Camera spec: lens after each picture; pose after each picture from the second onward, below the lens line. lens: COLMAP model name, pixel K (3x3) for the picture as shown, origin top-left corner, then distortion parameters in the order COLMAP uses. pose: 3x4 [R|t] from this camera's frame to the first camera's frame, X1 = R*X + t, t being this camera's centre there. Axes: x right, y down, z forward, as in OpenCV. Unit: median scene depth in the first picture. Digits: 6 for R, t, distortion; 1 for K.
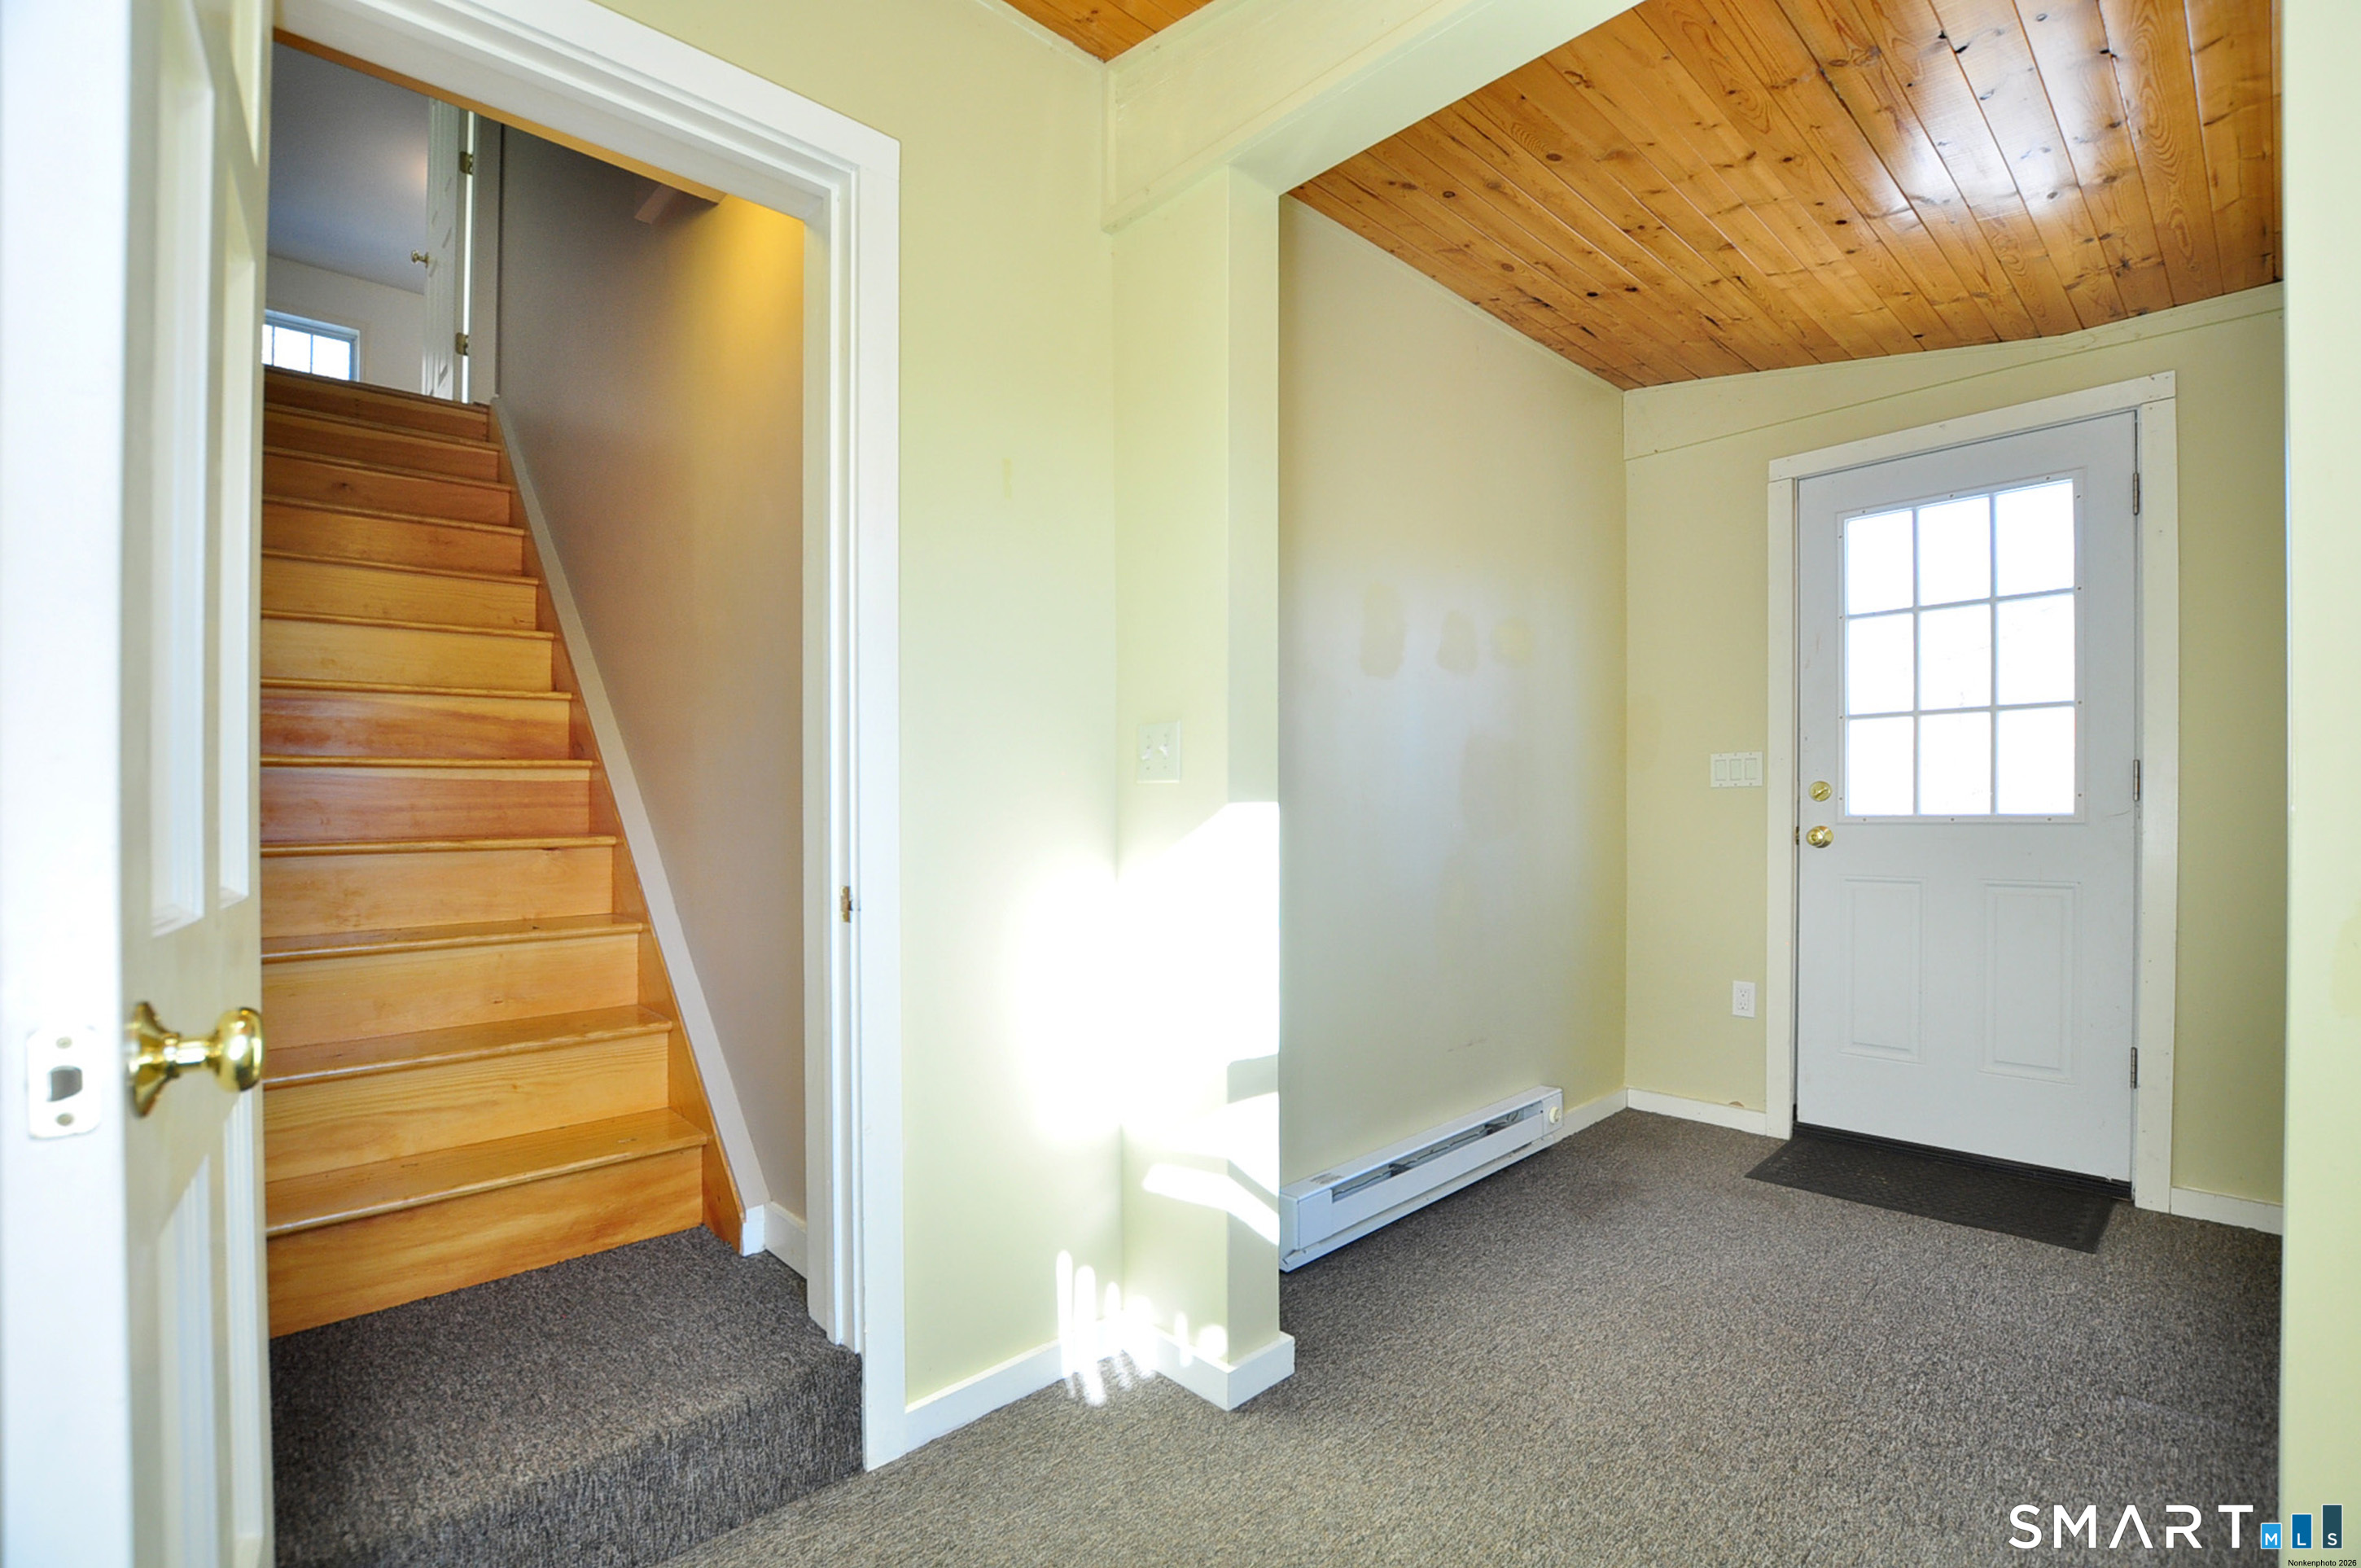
lens RADIAL K [[1045.2, 0, 1259.9], [0, 1045.2, 811.5], [0, 0, 1]] dist [-0.038262, 0.000119]
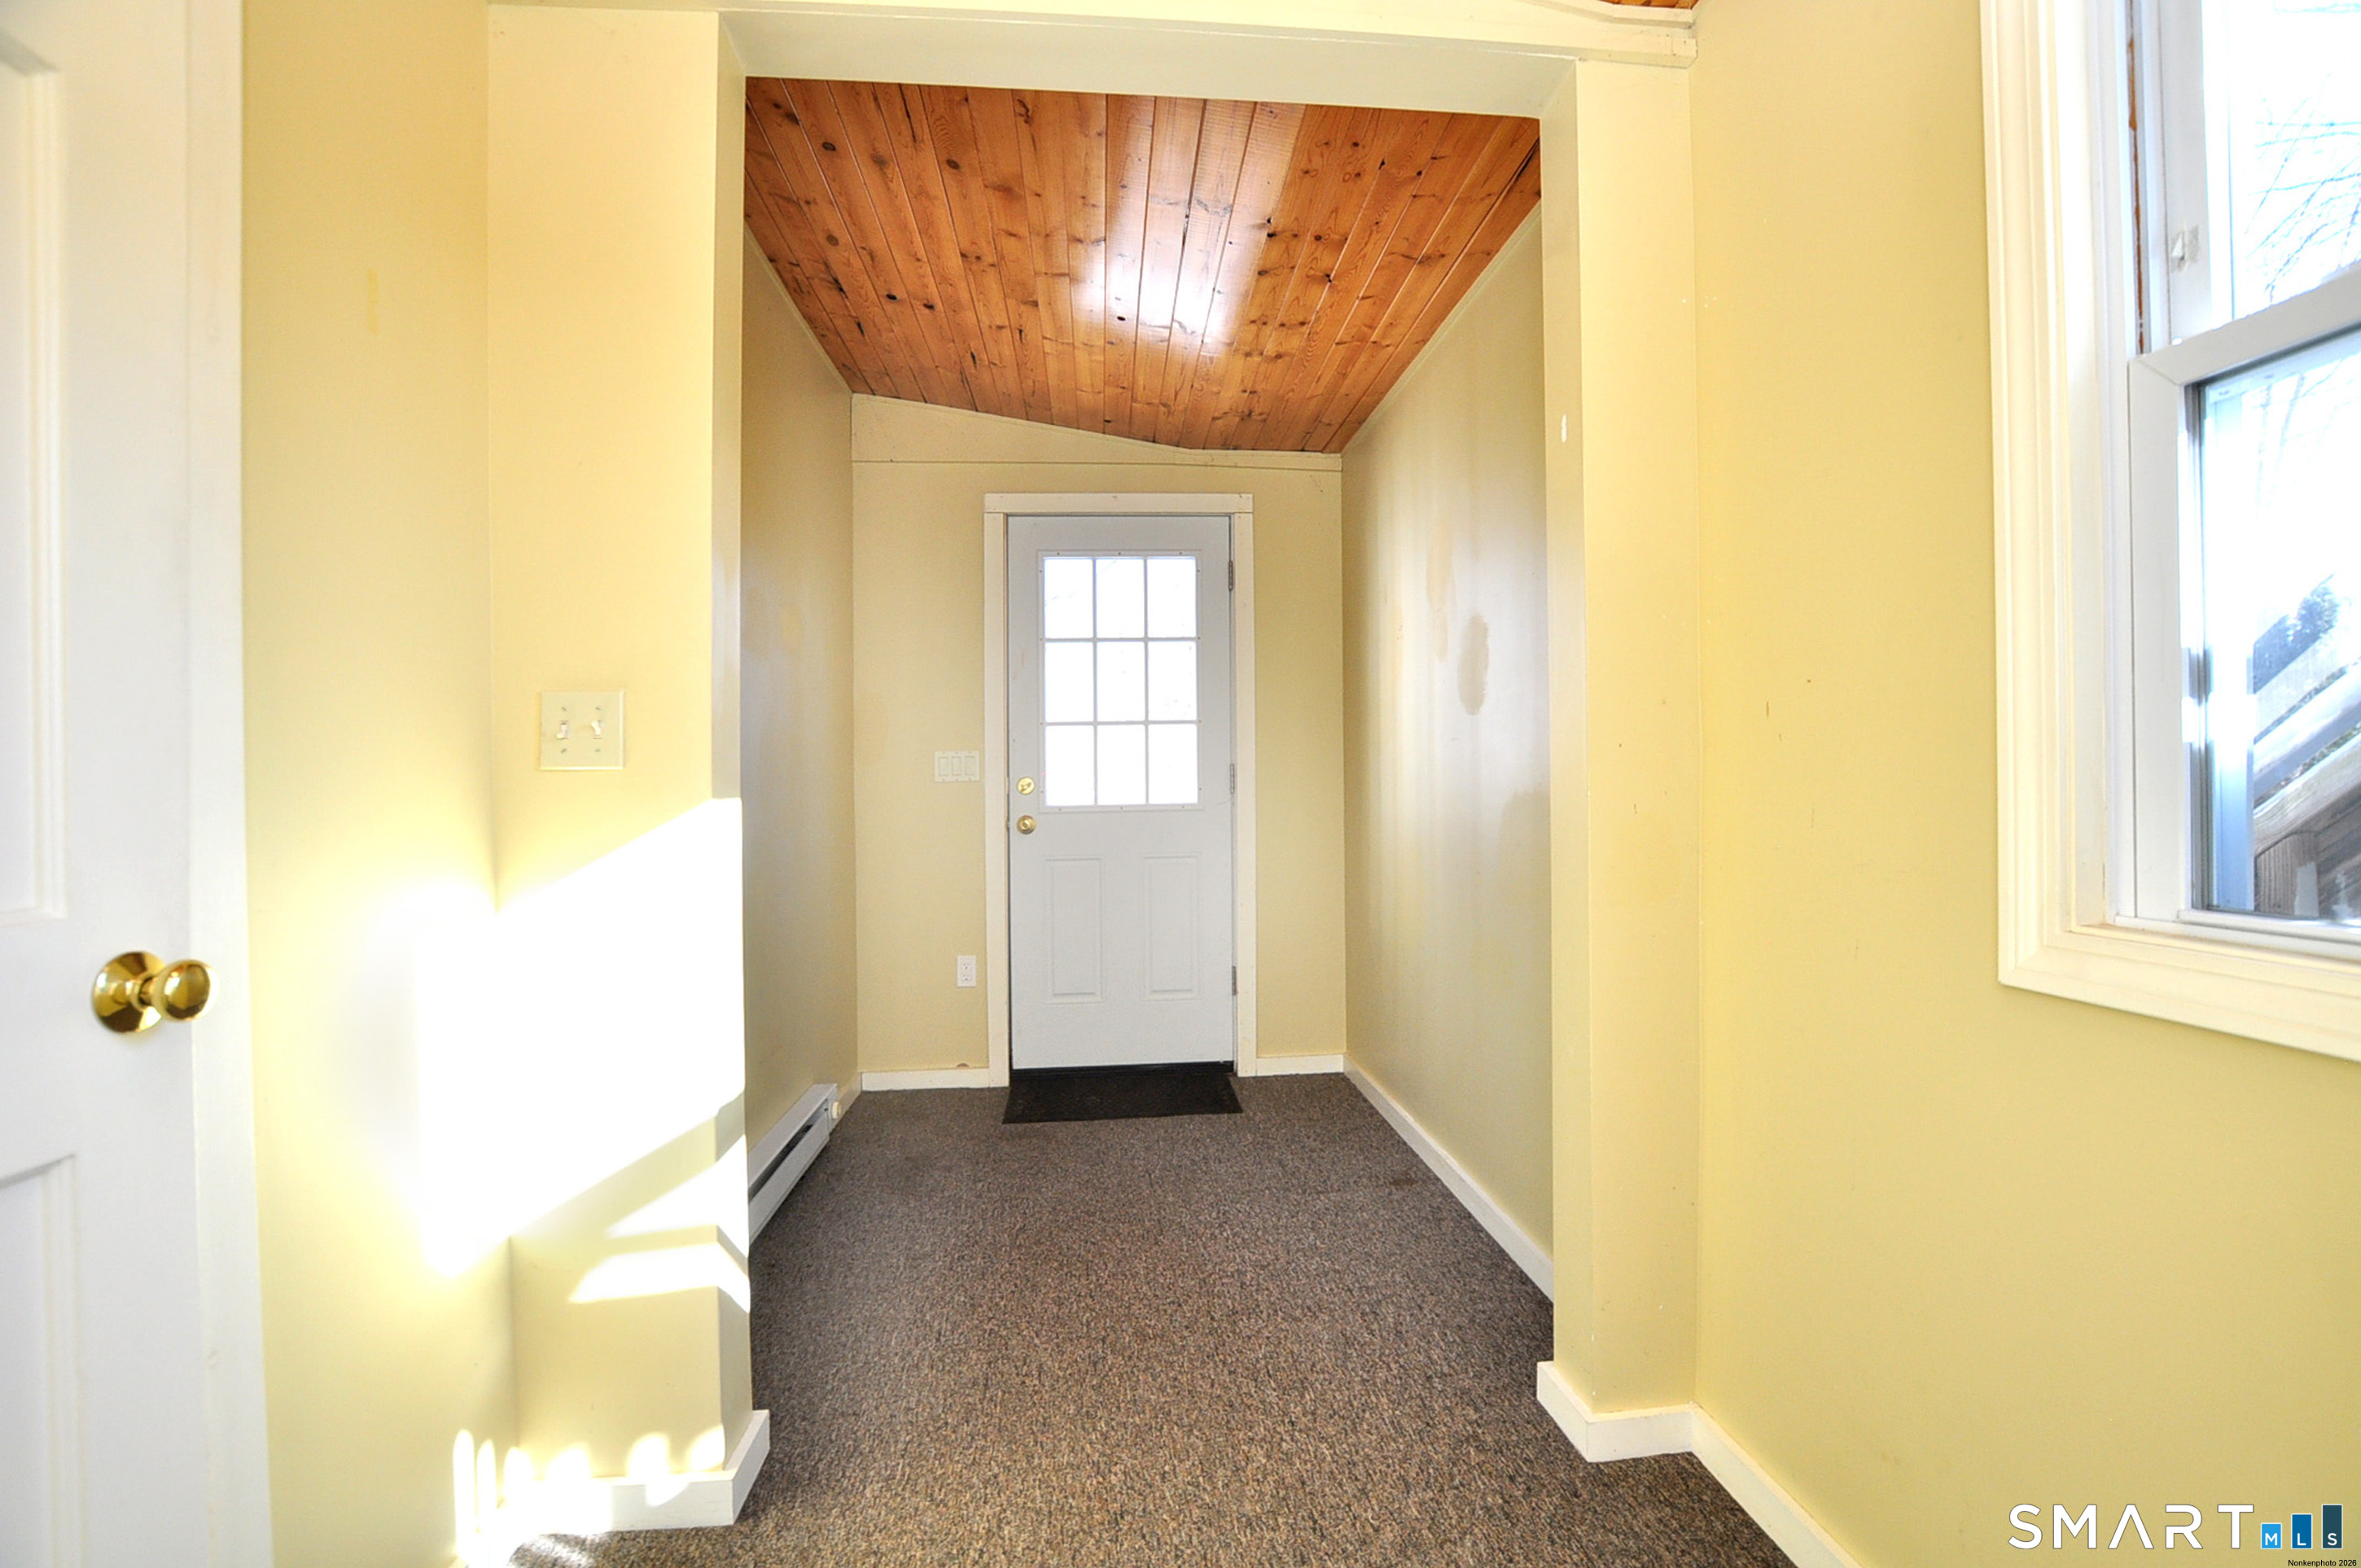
lens RADIAL K [[1019.1, 0, 1190.3], [0, 1019.1, 826.6], [0, 0, 1]] dist [-0.038924, 0.000019]
pose [[0.631603, -0.026606, 0.774835, -0.269251], [0.011838, 0.999625, 0.024675, 0.000525], [-0.775201, -0.006413, 0.631682, 0.138239]]
